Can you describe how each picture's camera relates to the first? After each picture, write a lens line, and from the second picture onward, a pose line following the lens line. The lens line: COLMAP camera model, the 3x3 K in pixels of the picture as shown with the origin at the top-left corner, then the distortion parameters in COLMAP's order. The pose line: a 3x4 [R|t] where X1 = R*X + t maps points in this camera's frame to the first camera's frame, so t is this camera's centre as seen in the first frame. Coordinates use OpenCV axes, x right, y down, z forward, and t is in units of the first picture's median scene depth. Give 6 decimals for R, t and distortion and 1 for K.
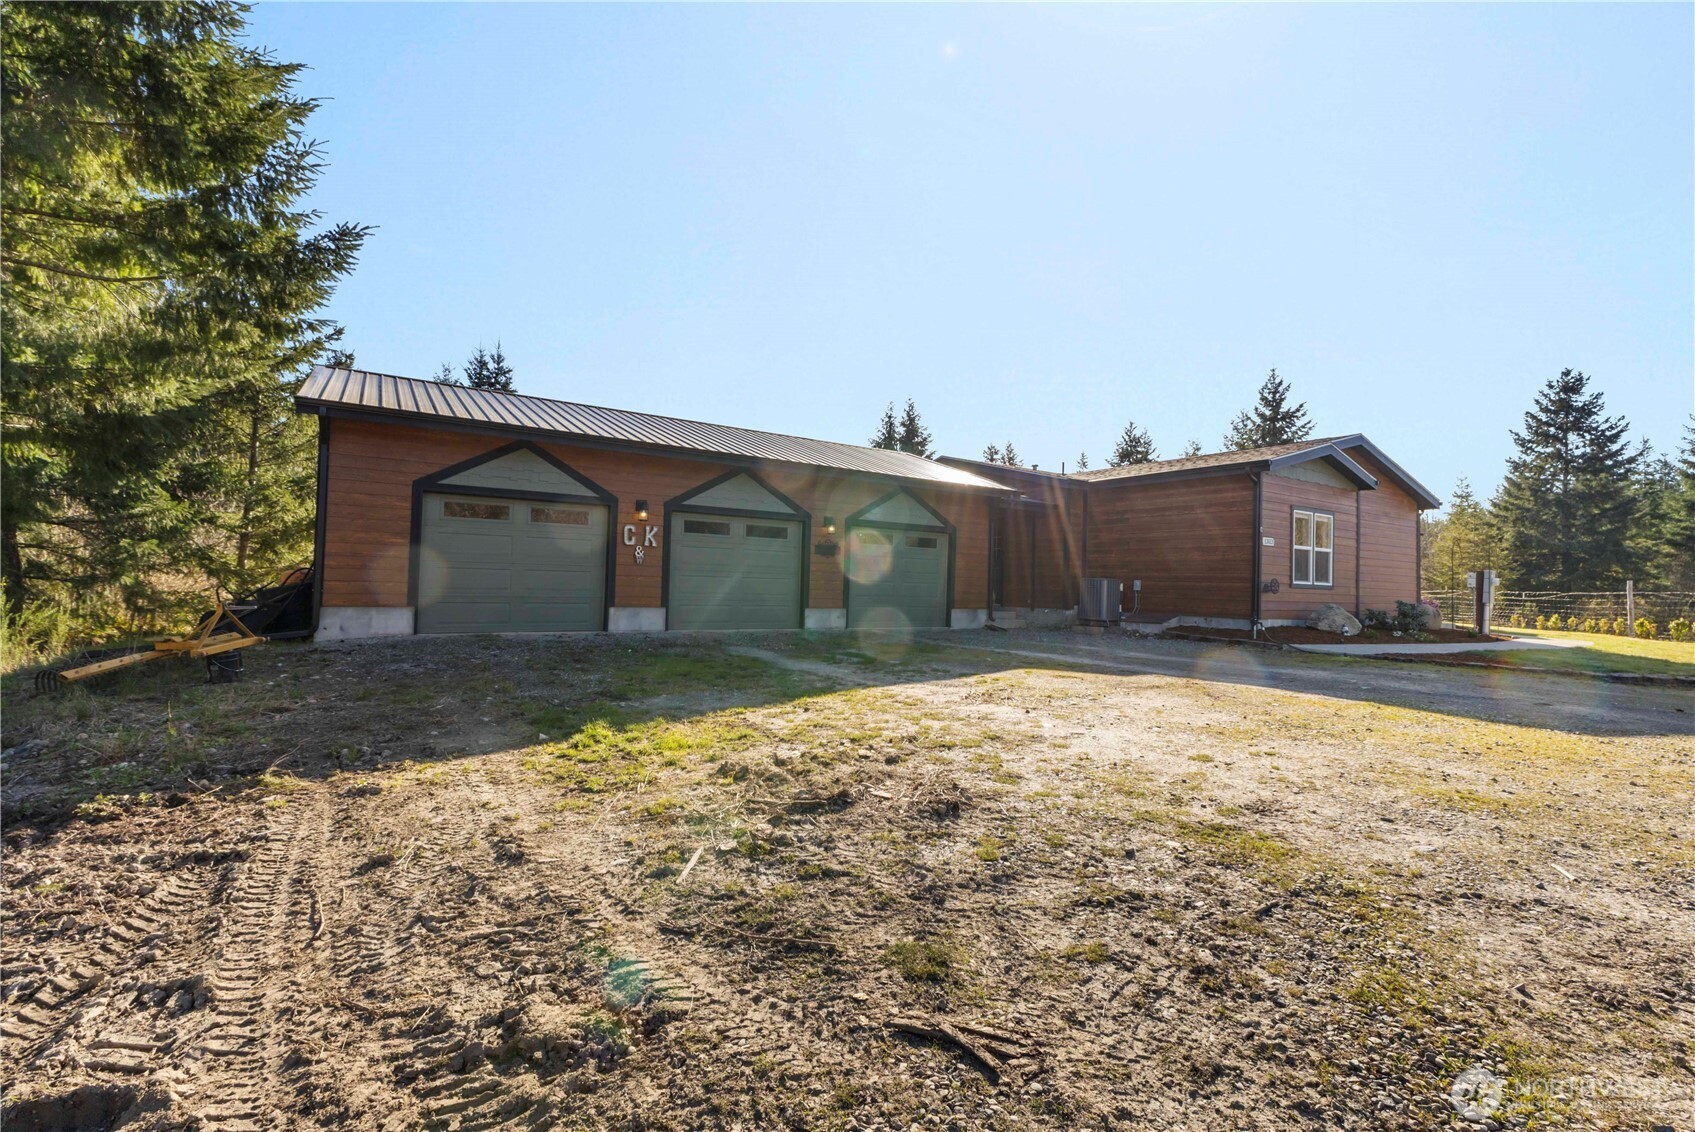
lens RADIAL K [[733.4, 0, 836.2], [0, 733.4, 564.8], [0, 0, 1]] dist [0.014397, -0.005180]
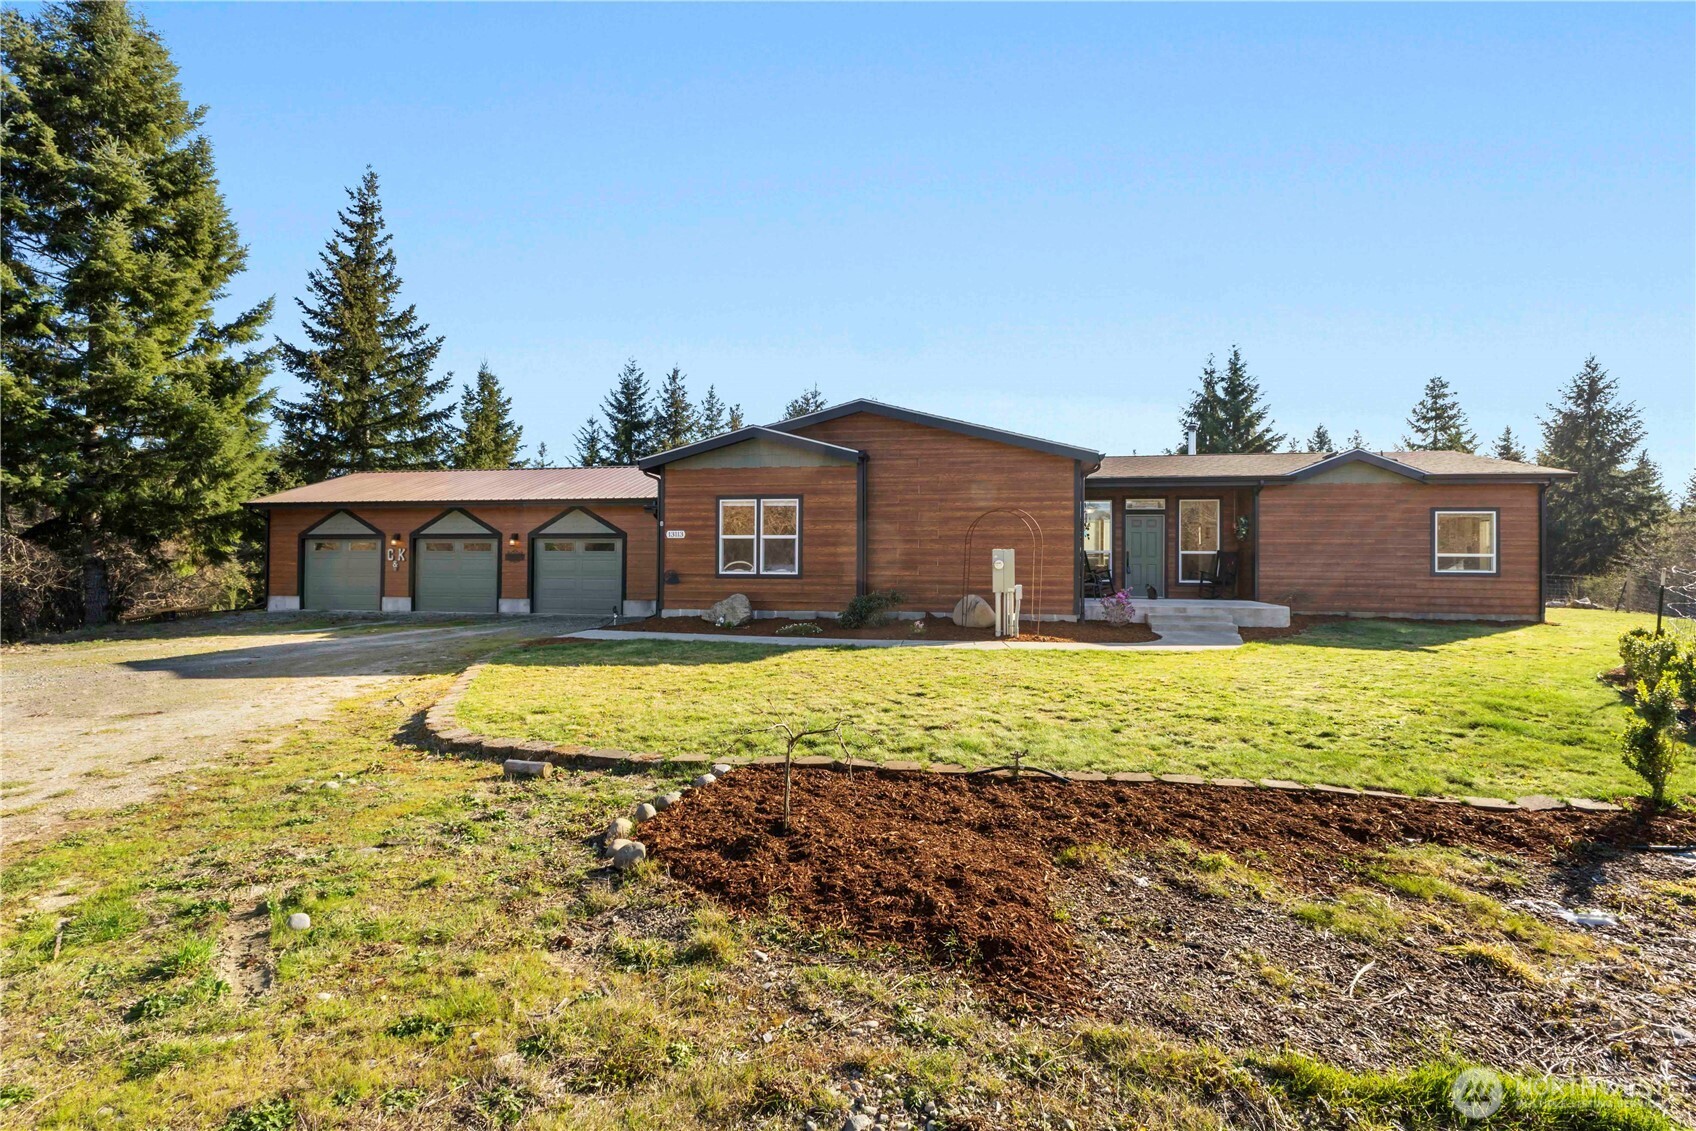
lens RADIAL K [[802.0, 0, 851.9], [0, 802.0, 565.0], [0, 0, 1]] dist [-0.004504, 0.001432]
pose [[0.724050, -0.029009, -0.689137, 1.538698], [0.030442, 0.999486, -0.010089, 0.030420], [0.689075, -0.013674, 0.724561, 0.337480]]
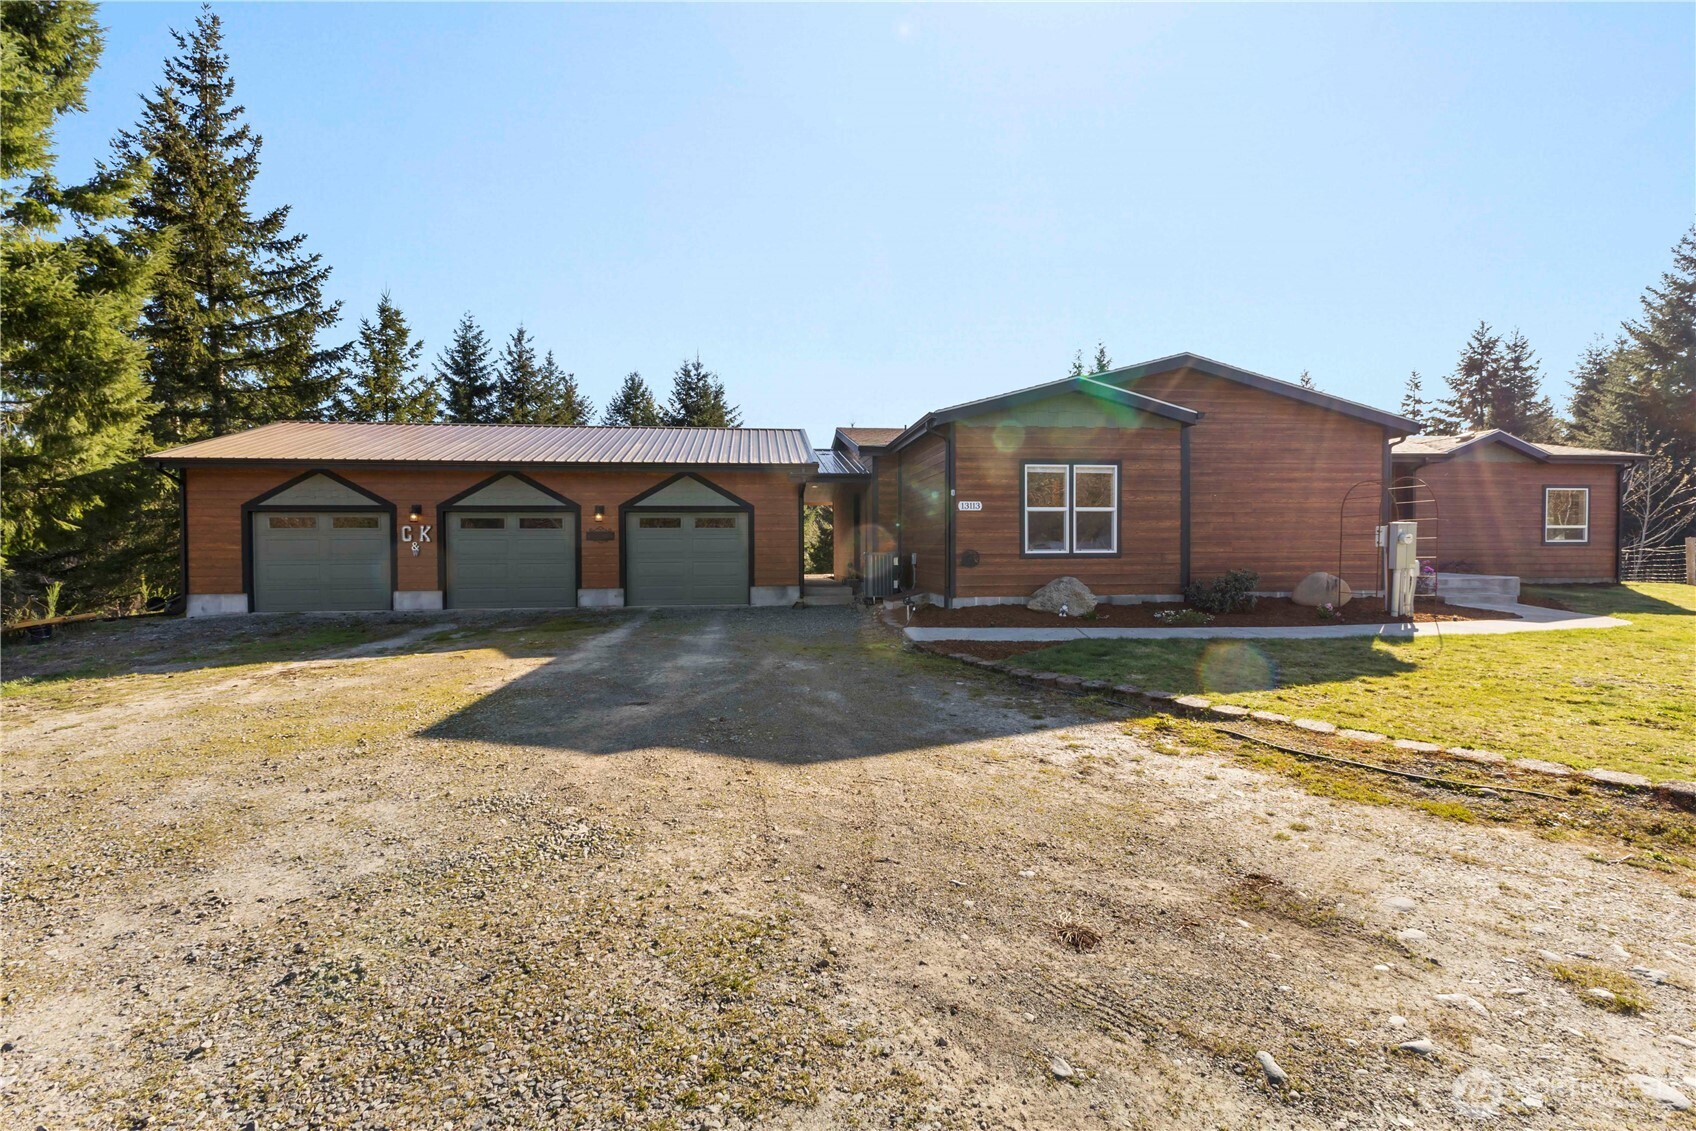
lens RADIAL K [[733.8, 0, 849.7], [0, 733.8, 569.8], [0, 0, 1]] dist [0.014397, -0.005180]
pose [[0.901175, -0.020007, -0.432993, 0.820104], [0.042016, 0.998262, 0.041320, 0.000799], [0.431414, -0.055429, 0.900450, 0.162982]]
